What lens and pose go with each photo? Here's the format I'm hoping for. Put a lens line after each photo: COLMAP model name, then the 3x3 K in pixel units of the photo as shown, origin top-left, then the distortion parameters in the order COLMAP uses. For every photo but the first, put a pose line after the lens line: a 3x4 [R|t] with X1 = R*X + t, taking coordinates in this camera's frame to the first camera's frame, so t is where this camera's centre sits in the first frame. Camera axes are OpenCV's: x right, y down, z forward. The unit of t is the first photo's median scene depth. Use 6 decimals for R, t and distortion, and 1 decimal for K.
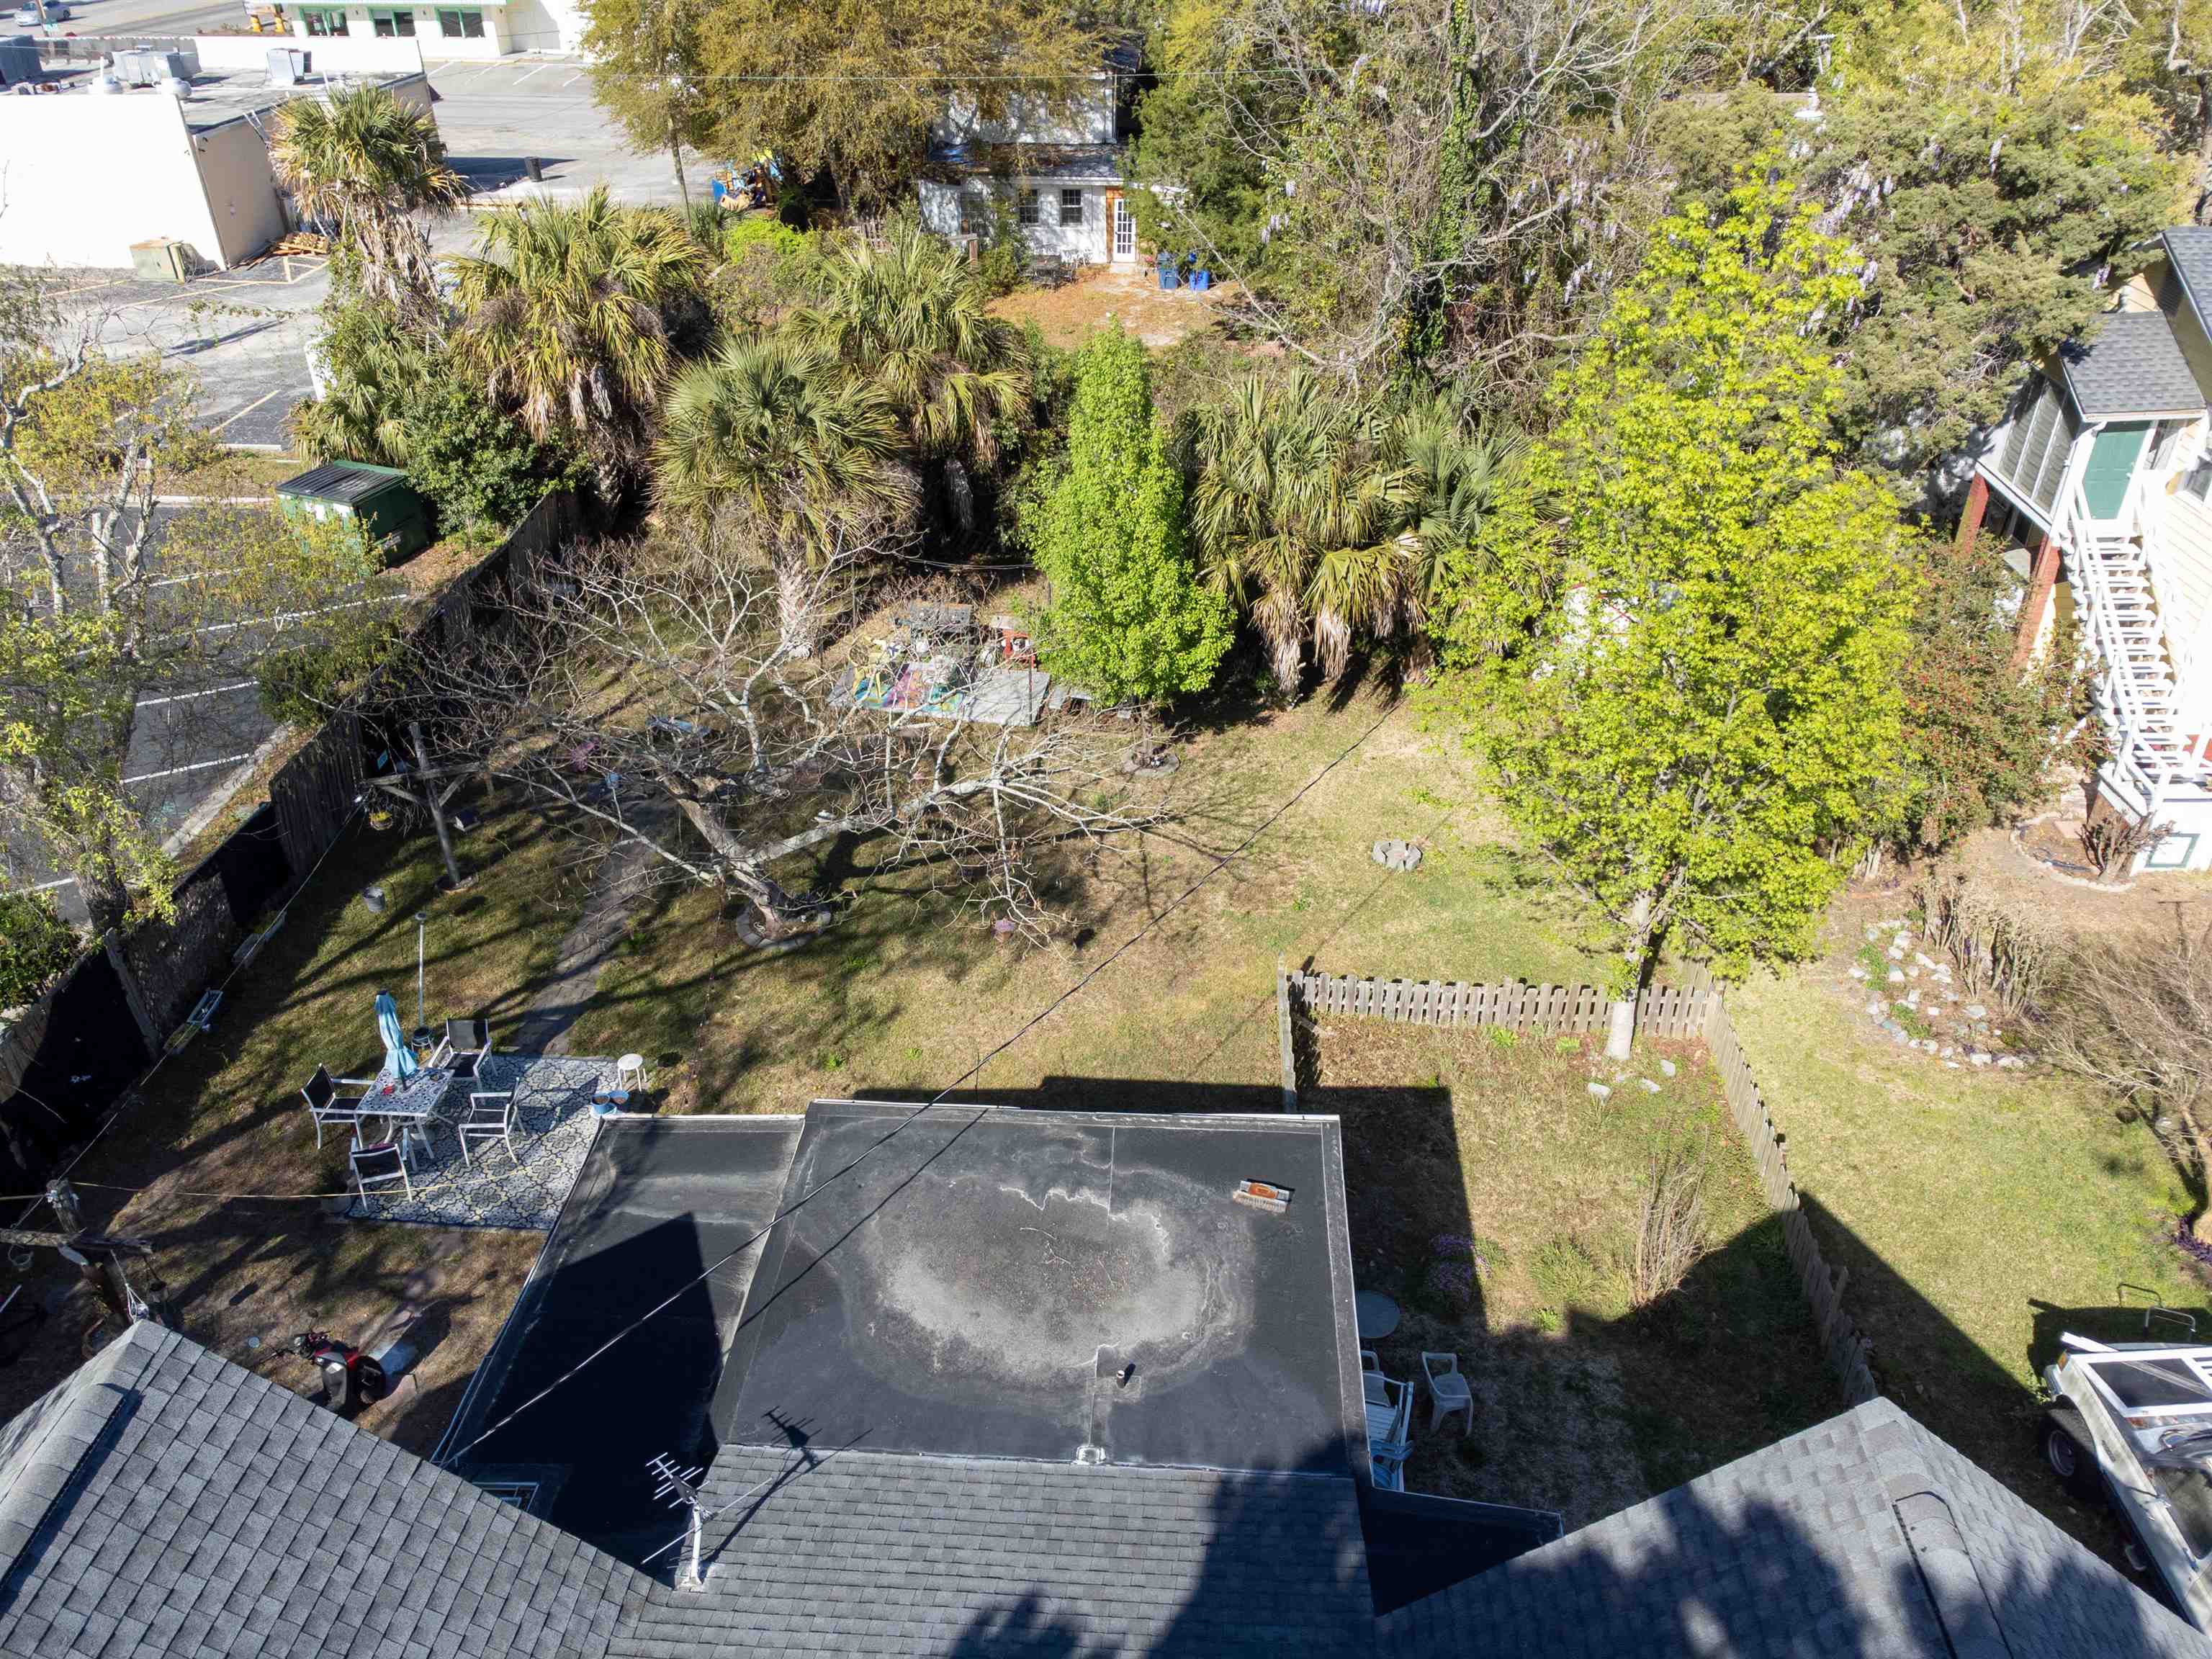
lens RADIAL K [[1617.5, 0, 1106.0], [0, 1617.5, 829.5], [0, 0, 1]] dist [-0.015020, 0.003993]
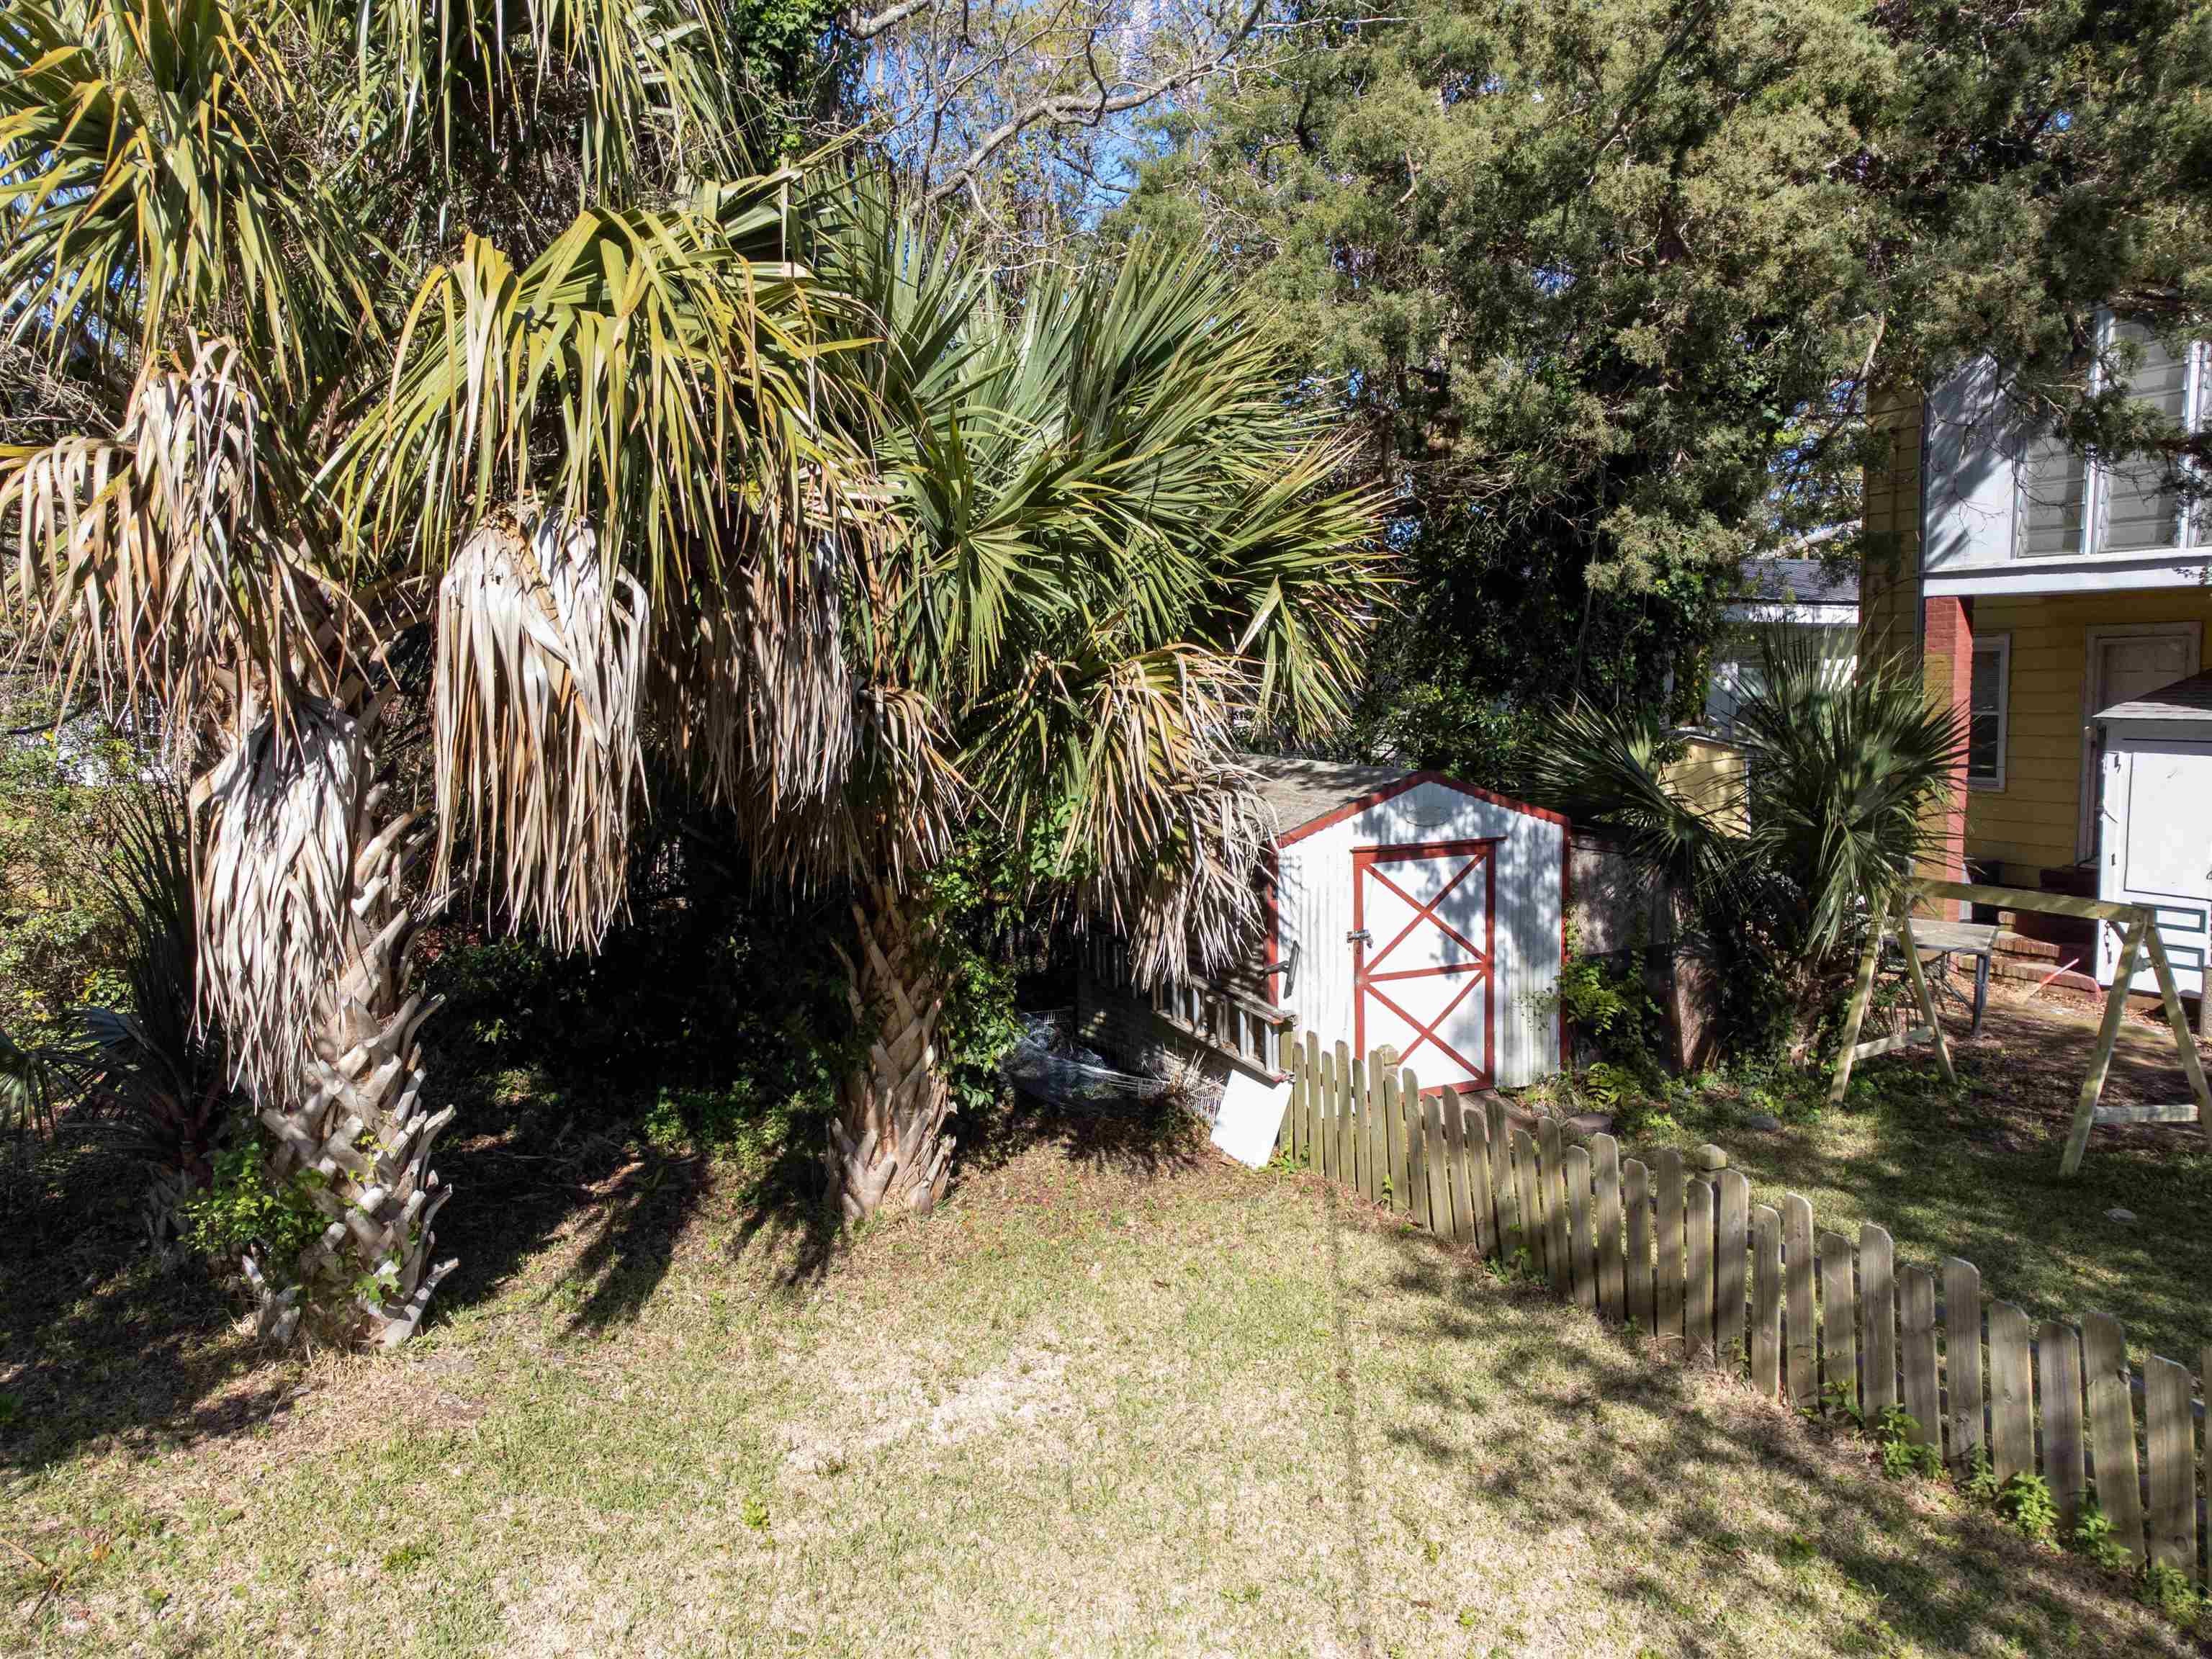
lens RADIAL K [[1636.6, 0, 1110.7], [0, 1636.6, 825.1], [0, 0, 1]] dist [0.013809, 0.004340]
pose [[0.892750, -0.039220, 0.448841, 0.104092], [0.239338, 0.885305, -0.398689, -0.024183], [-0.381725, 0.463355, 0.799743, 0.754501]]
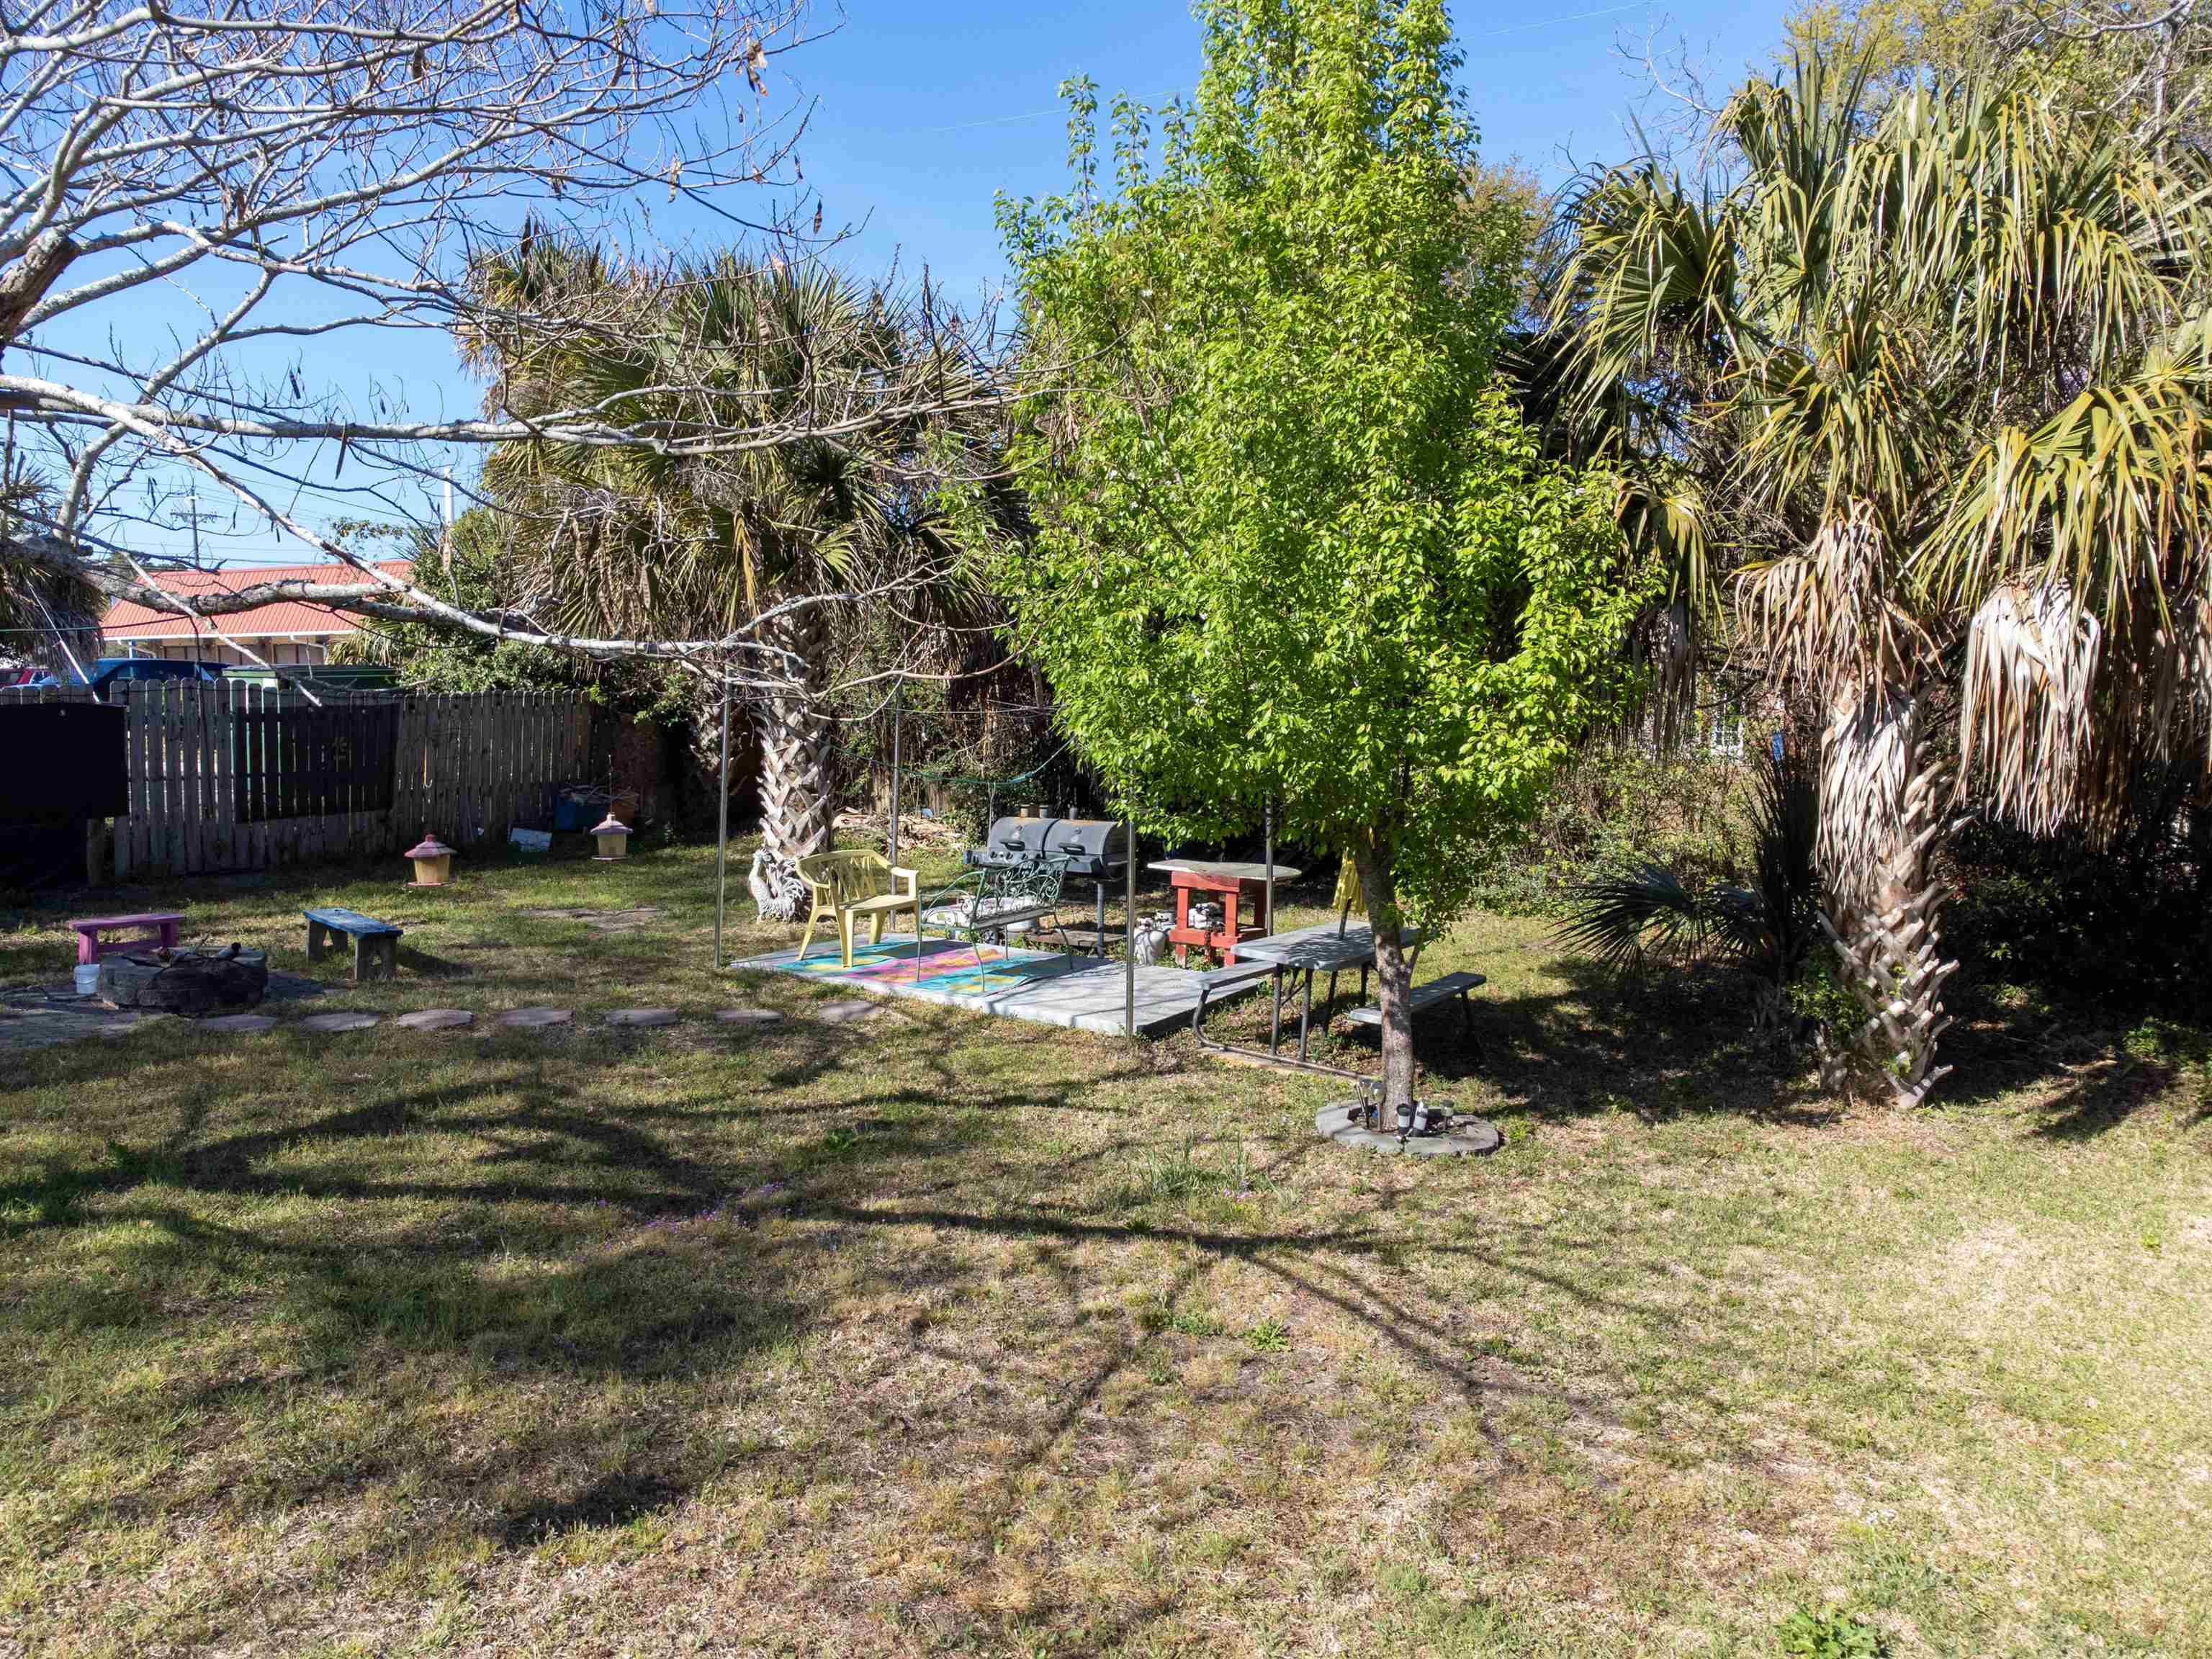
lens RADIAL K [[1636.6, 0, 1110.7], [0, 1636.6, 825.1], [0, 0, 1]] dist [0.013809, 0.004340]
pose [[0.917142, 0.035481, -0.396977, 0.096852], [-0.209396, 0.890385, -0.404188, 0.045529], [0.339121, 0.453824, 0.824039, 0.640278]]
